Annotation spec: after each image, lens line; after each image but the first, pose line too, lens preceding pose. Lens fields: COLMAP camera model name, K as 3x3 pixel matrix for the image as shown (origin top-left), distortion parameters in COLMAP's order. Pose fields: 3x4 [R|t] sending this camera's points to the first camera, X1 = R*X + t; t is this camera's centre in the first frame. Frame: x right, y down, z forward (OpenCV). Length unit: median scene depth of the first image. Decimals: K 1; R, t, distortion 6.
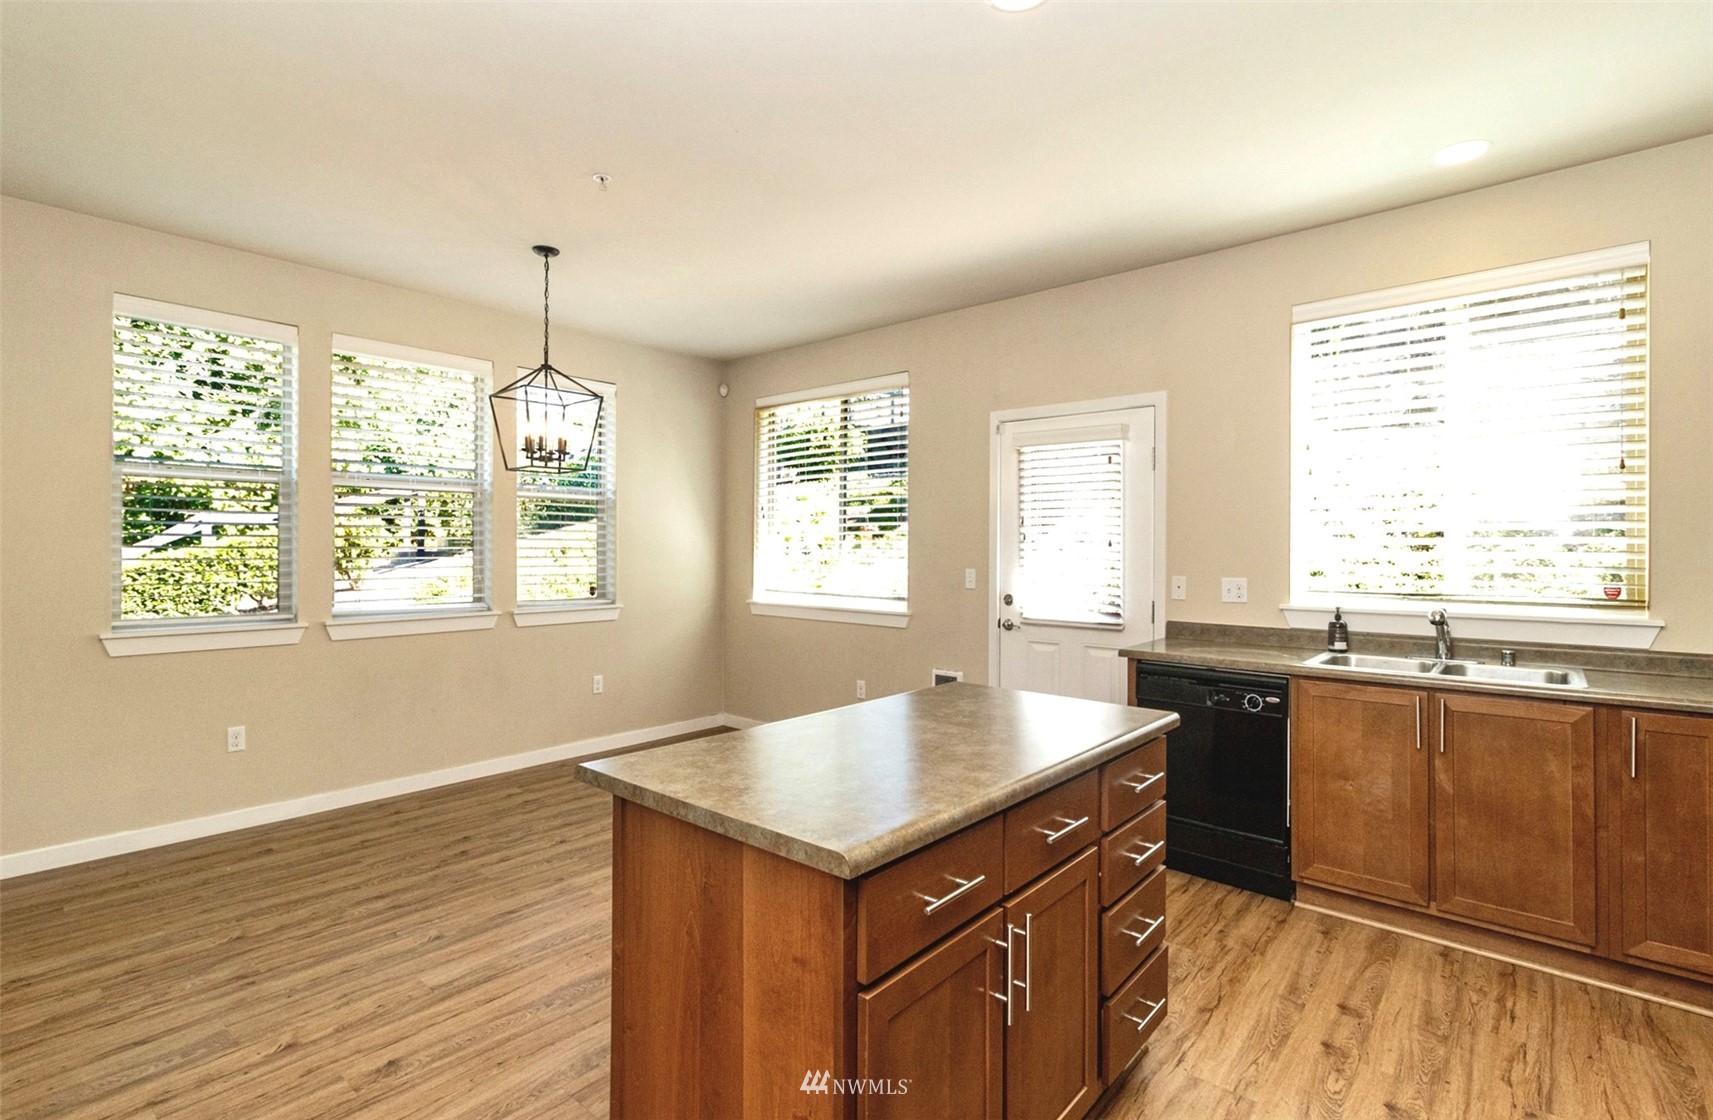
lens RADIAL K [[783.3, 0, 851.9], [0, 783.3, 547.4], [0, 0, 1]] dist [0.002400, 0.001297]
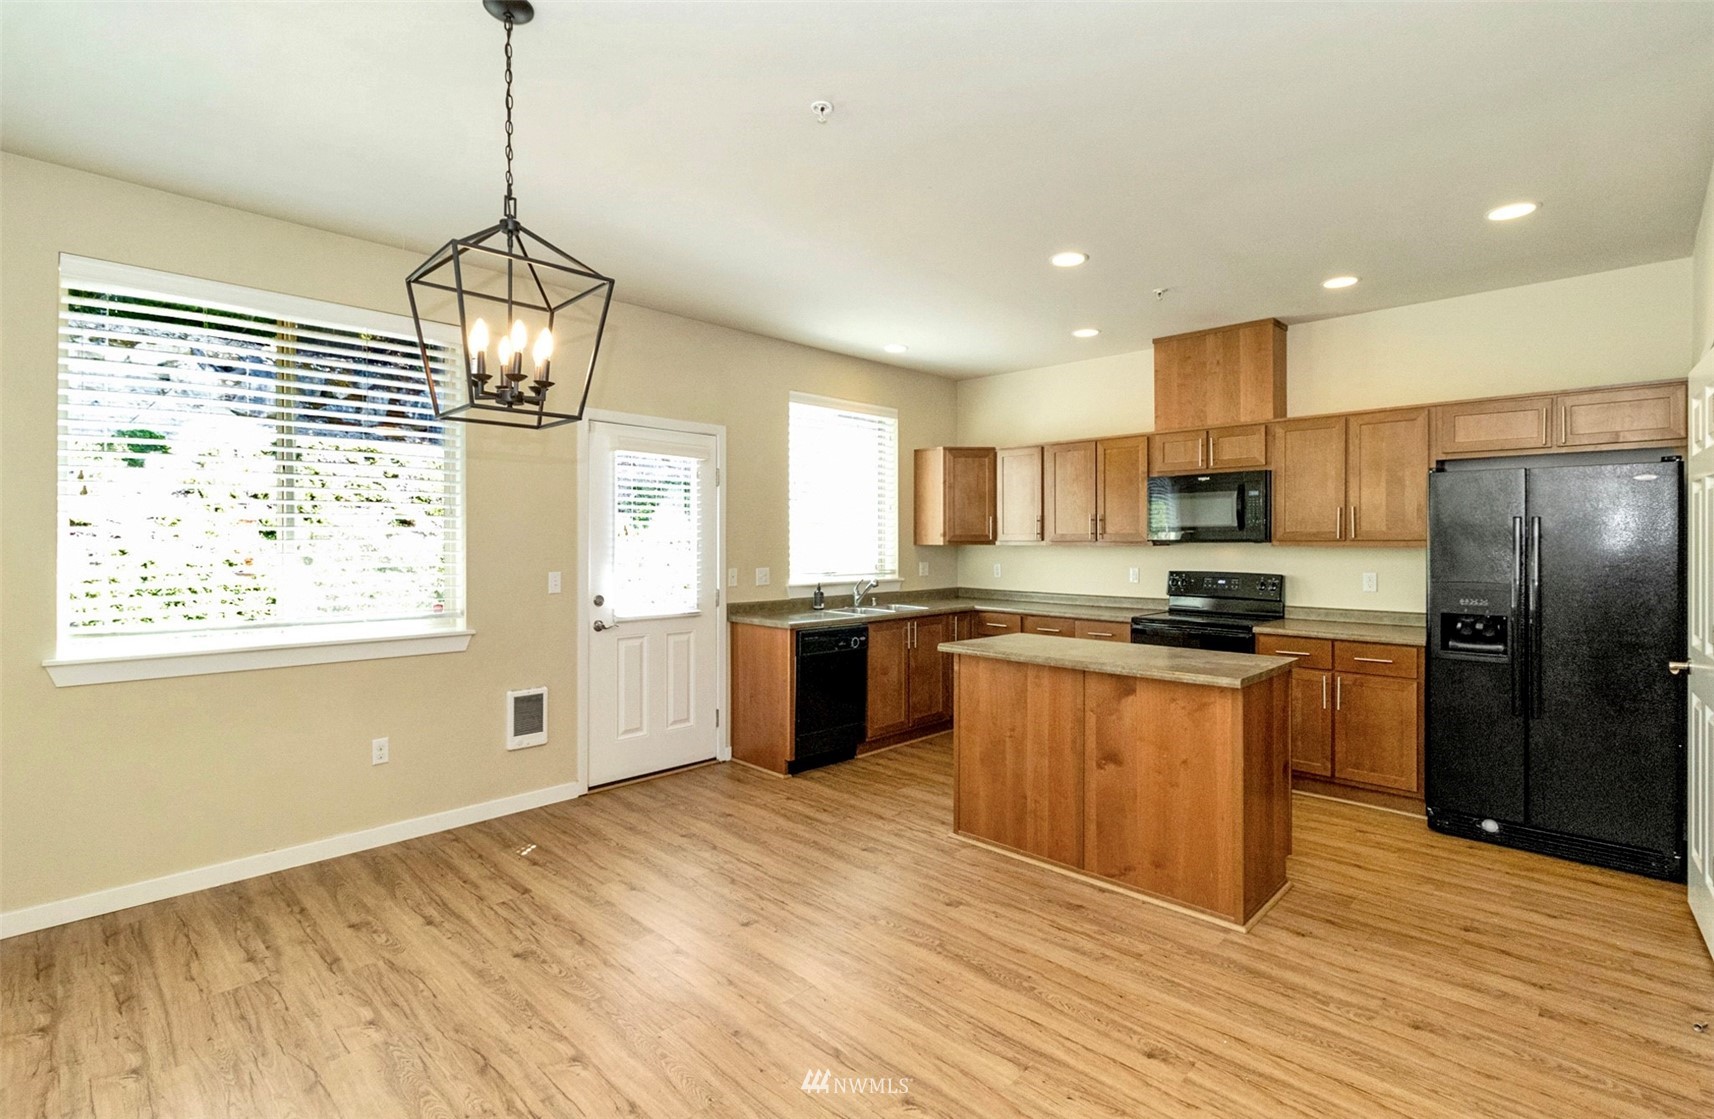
lens RADIAL K [[783.8, 0, 852.4], [0, 783.8, 546.9], [0, 0, 1]] dist [0.002400, 0.001297]
pose [[0.057448, -0.010428, 0.998294, -0.825623], [-0.006184, 0.999923, 0.010801, -0.014576], [-0.998329, -0.006794, 0.057379, 0.673036]]
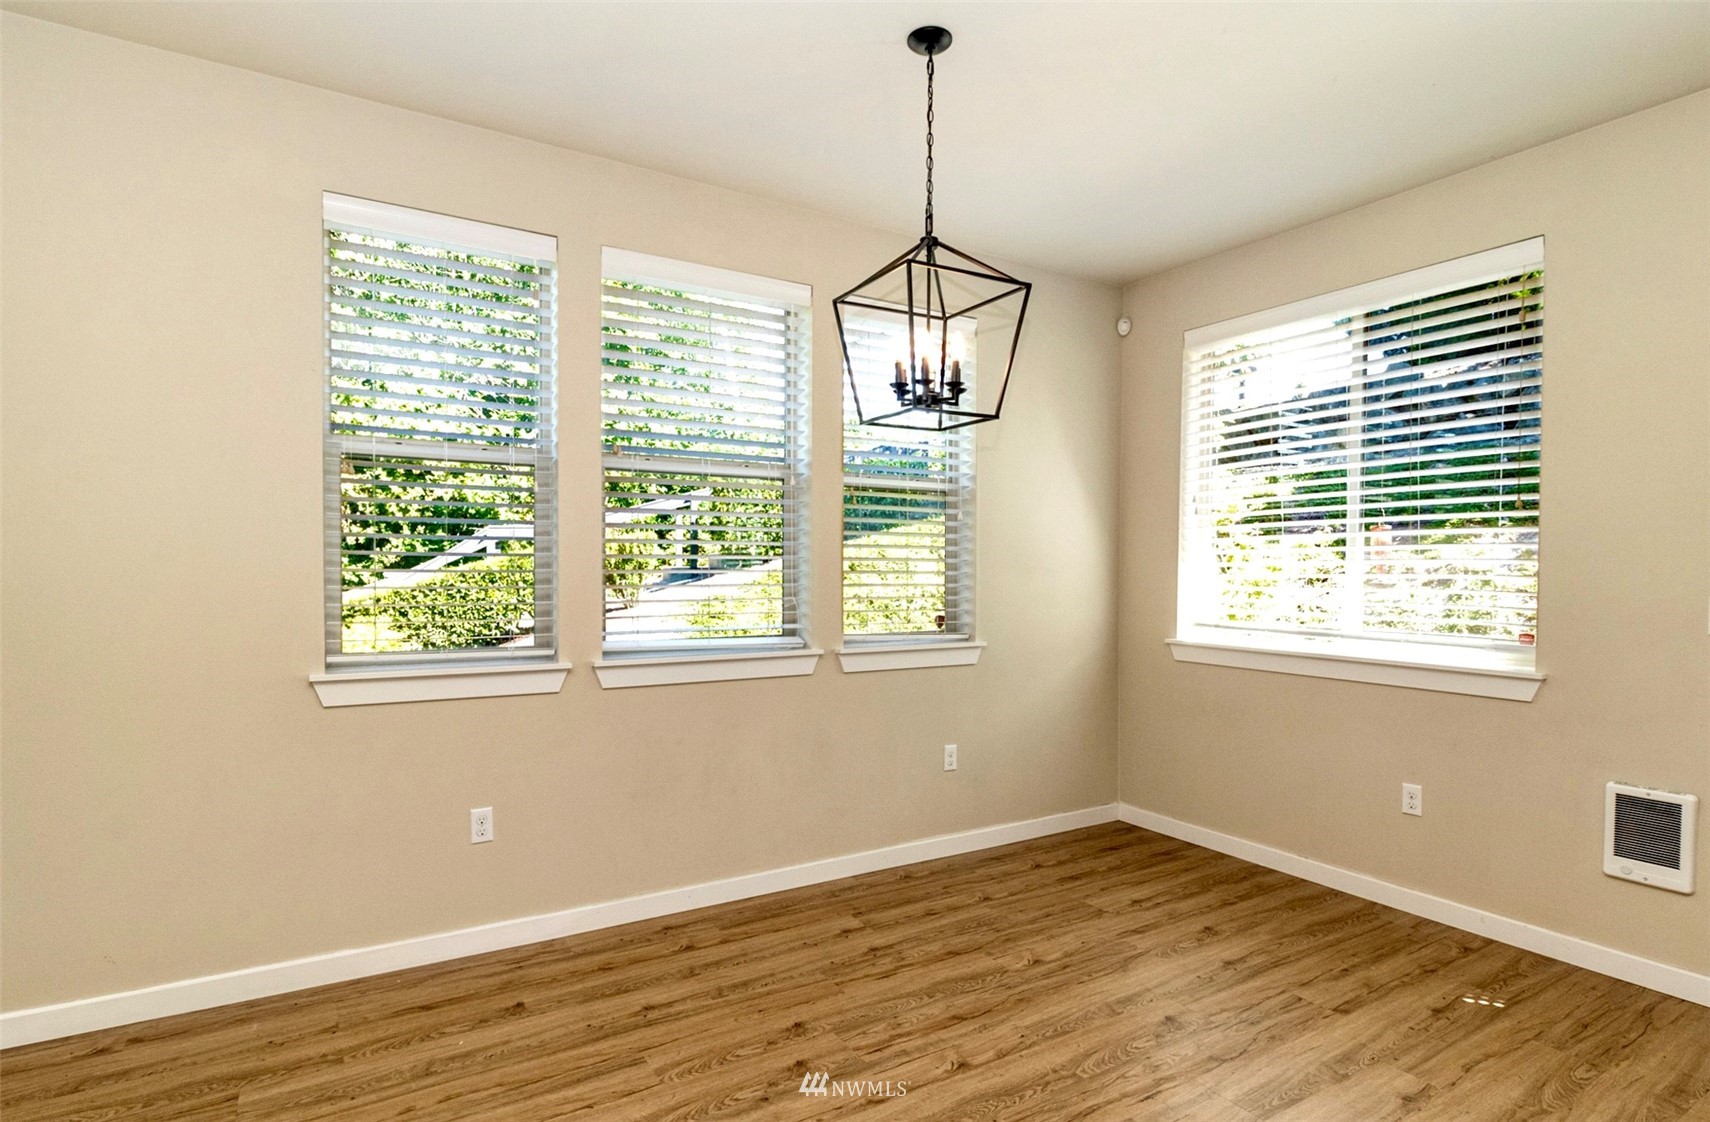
lens RADIAL K [[869.5, 0, 934.9], [0, 869.5, 586.2], [0, 0, 1]] dist [0.028108, 0.000108]
pose [[0.974463, 0.008648, -0.224379, -0.225338], [-0.003471, 0.999719, 0.023457, 0.009221], [0.224519, -0.022079, 0.974220, 0.345188]]
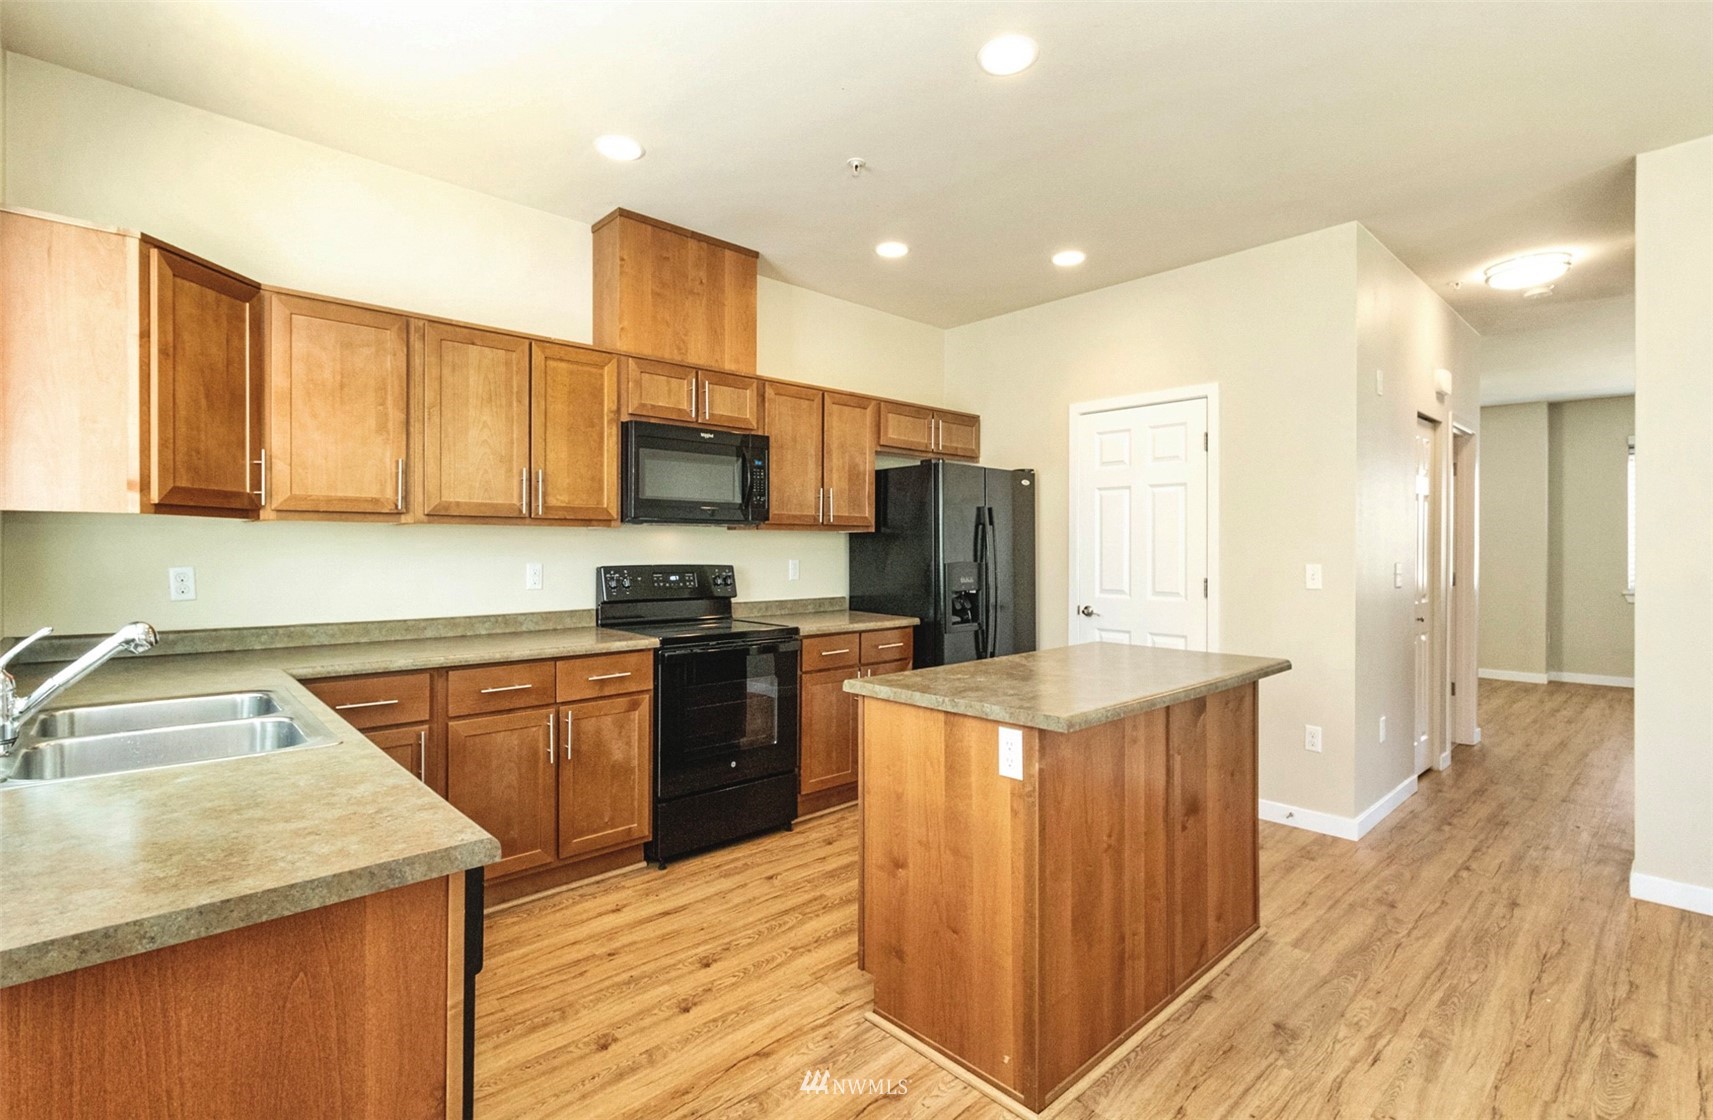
lens RADIAL K [[783.3, 0, 851.9], [0, 783.3, 547.4], [0, 0, 1]] dist [0.002400, 0.001297]
pose [[-0.993571, -0.005107, 0.113099, 0.146116], [-0.006020, 0.999952, -0.007733, 0.020588], [-0.113054, -0.008364, -0.993554, 1.049002]]
